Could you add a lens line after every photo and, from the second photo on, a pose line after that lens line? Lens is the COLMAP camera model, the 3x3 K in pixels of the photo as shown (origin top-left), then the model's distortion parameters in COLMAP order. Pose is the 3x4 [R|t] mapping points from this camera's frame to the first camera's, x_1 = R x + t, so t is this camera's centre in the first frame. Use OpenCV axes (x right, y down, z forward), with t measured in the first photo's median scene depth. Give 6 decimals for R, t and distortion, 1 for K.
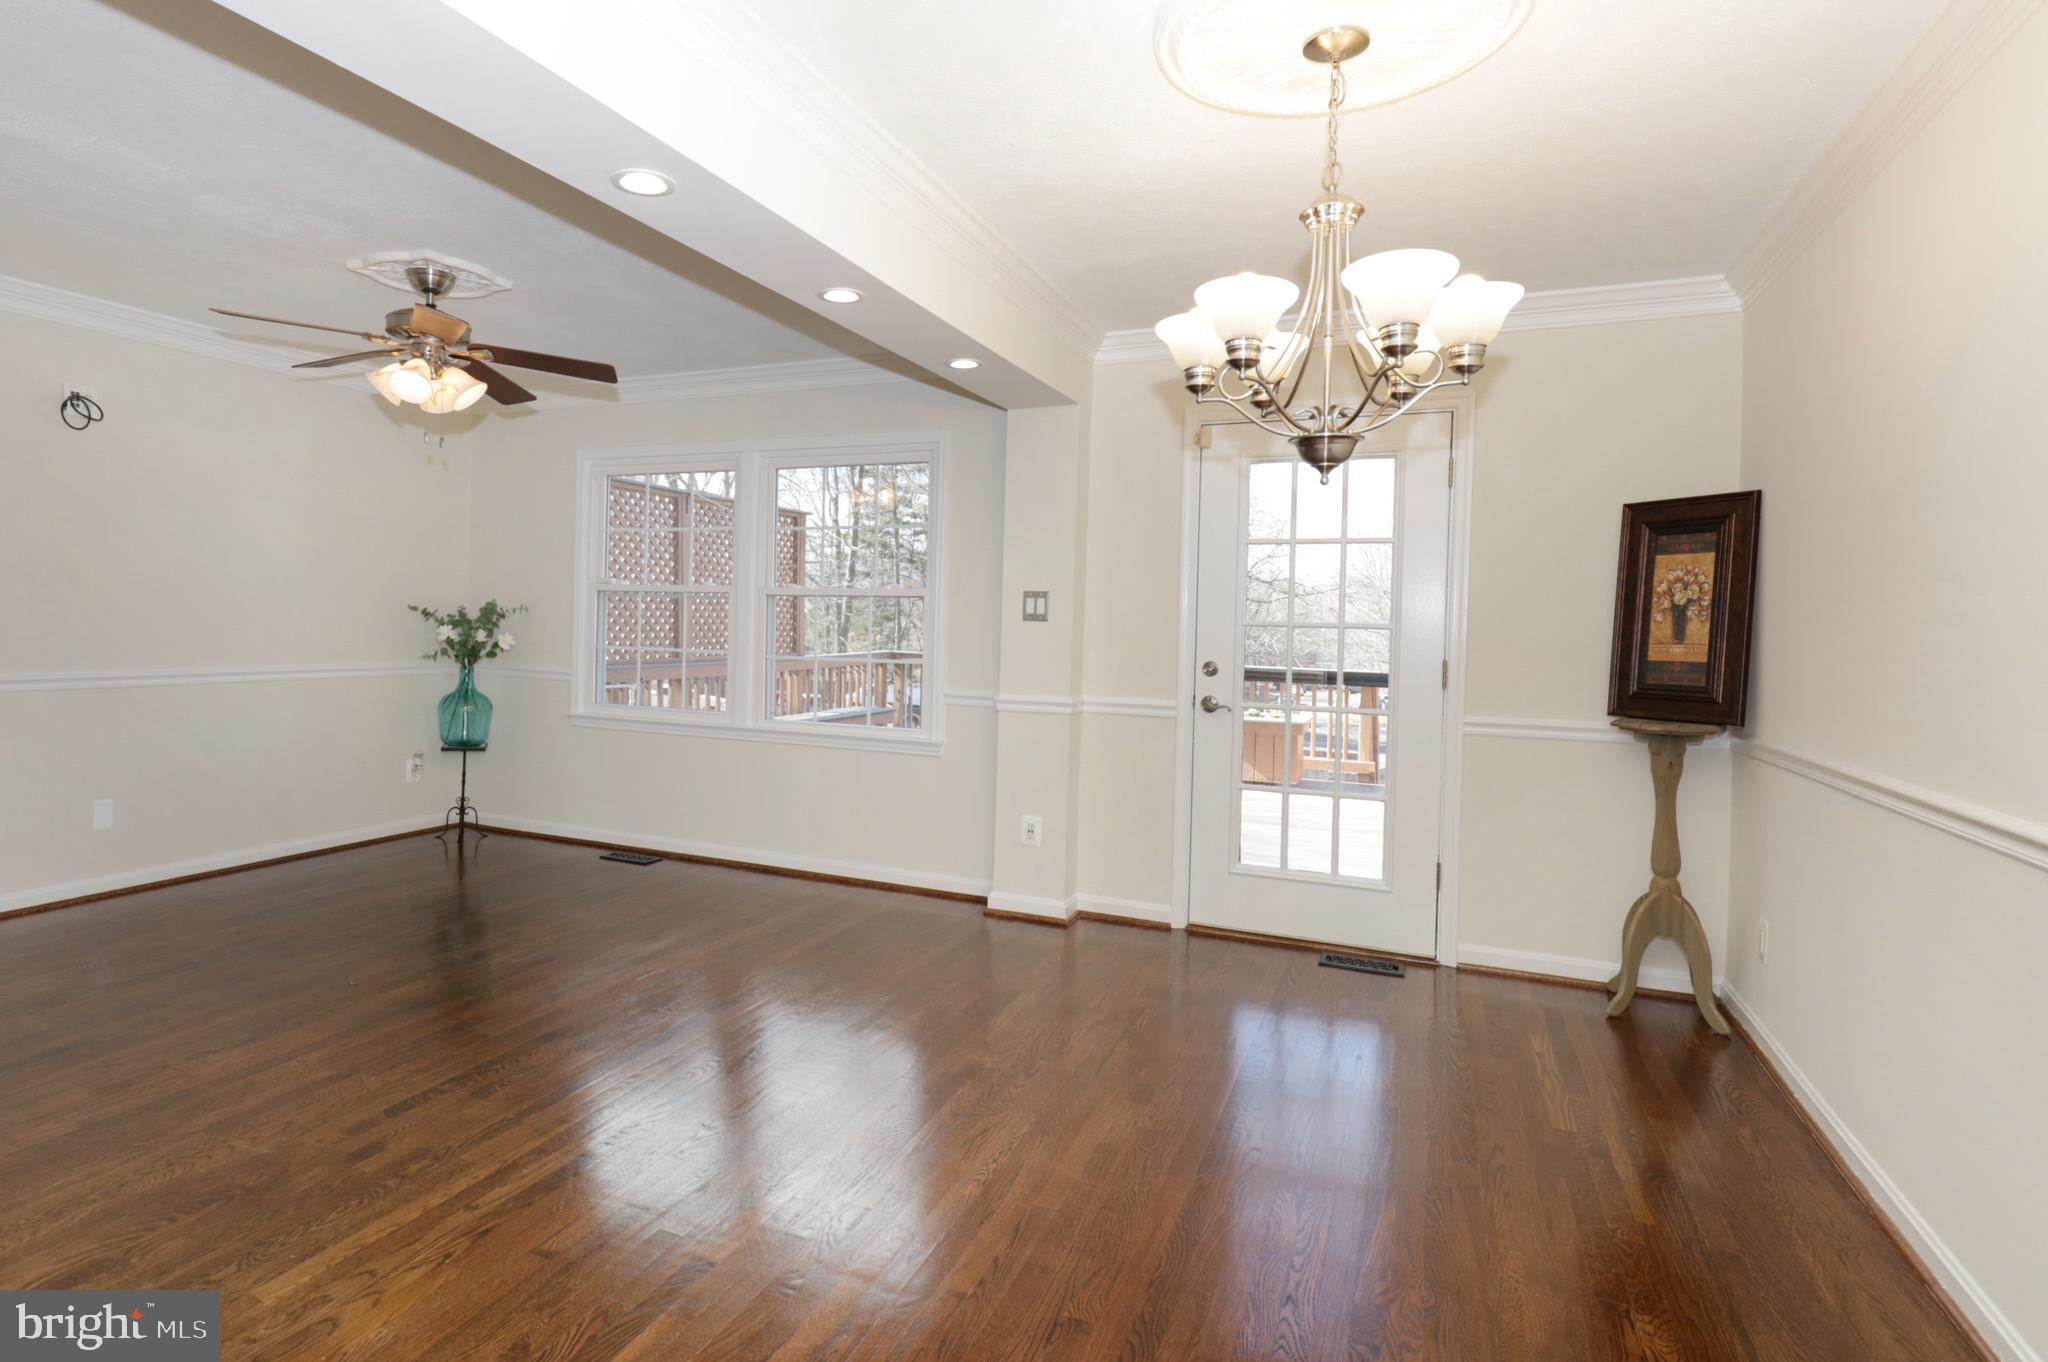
lens RADIAL K [[991.5, 0, 986.0], [0, 991.5, 648.8], [0, 0, 1]] dist [0.002911, 0.000210]
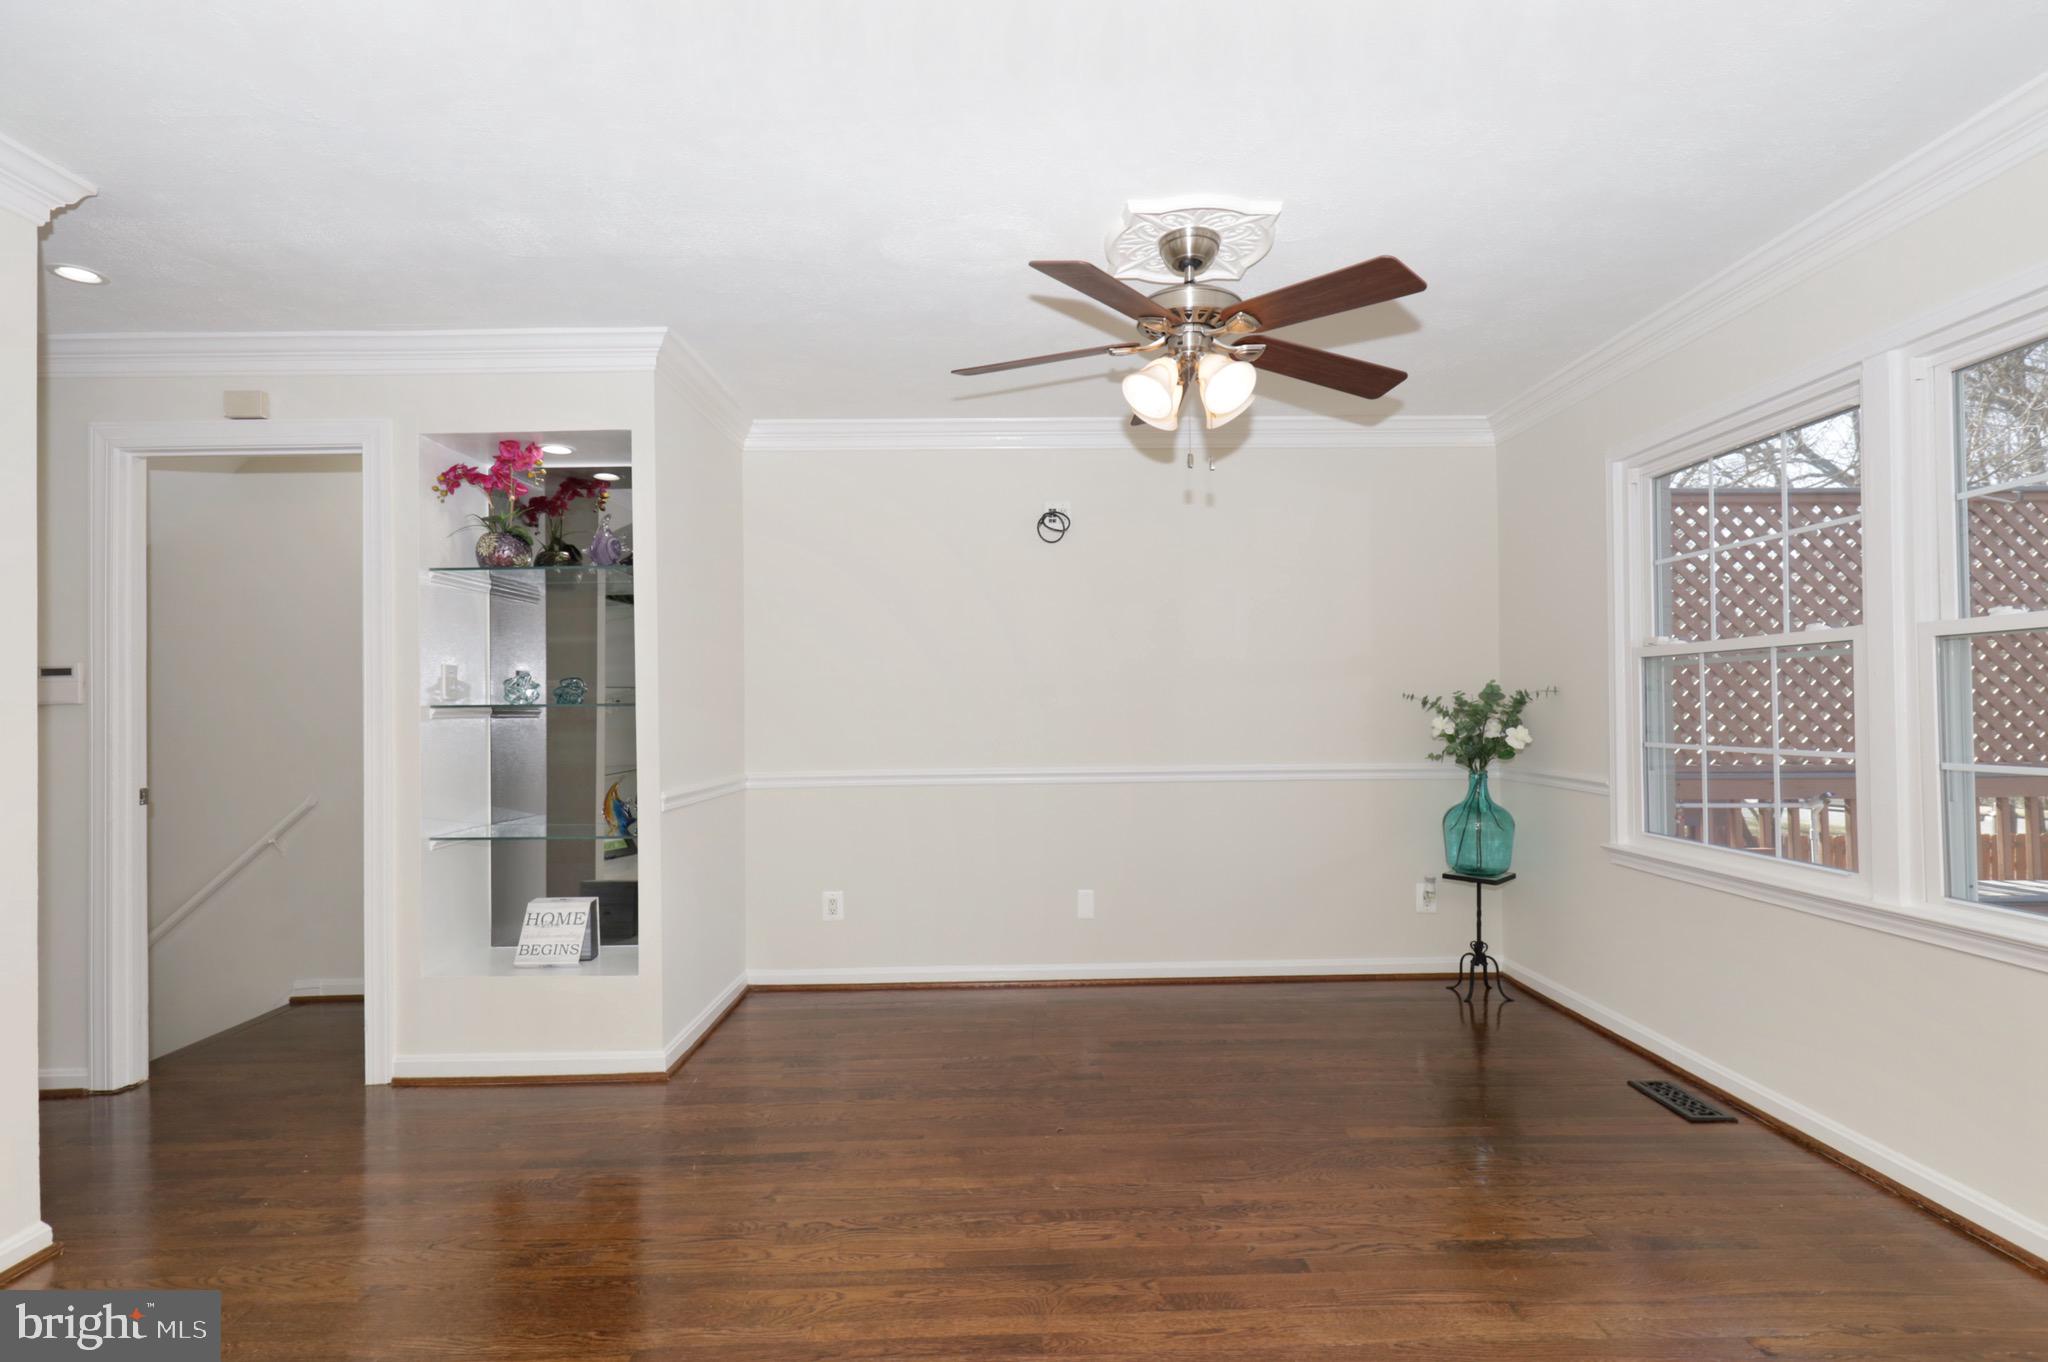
lens RADIAL K [[991.5, 0, 1014.5], [0, 991.5, 693.5], [0, 0, 1]] dist [0.002911, 0.000210]
pose [[0.407213, -0.042769, -0.912331, 0.031204], [-0.005765, 0.998763, -0.049393, -0.001513], [0.913315, 0.025373, 0.406462, 0.366893]]
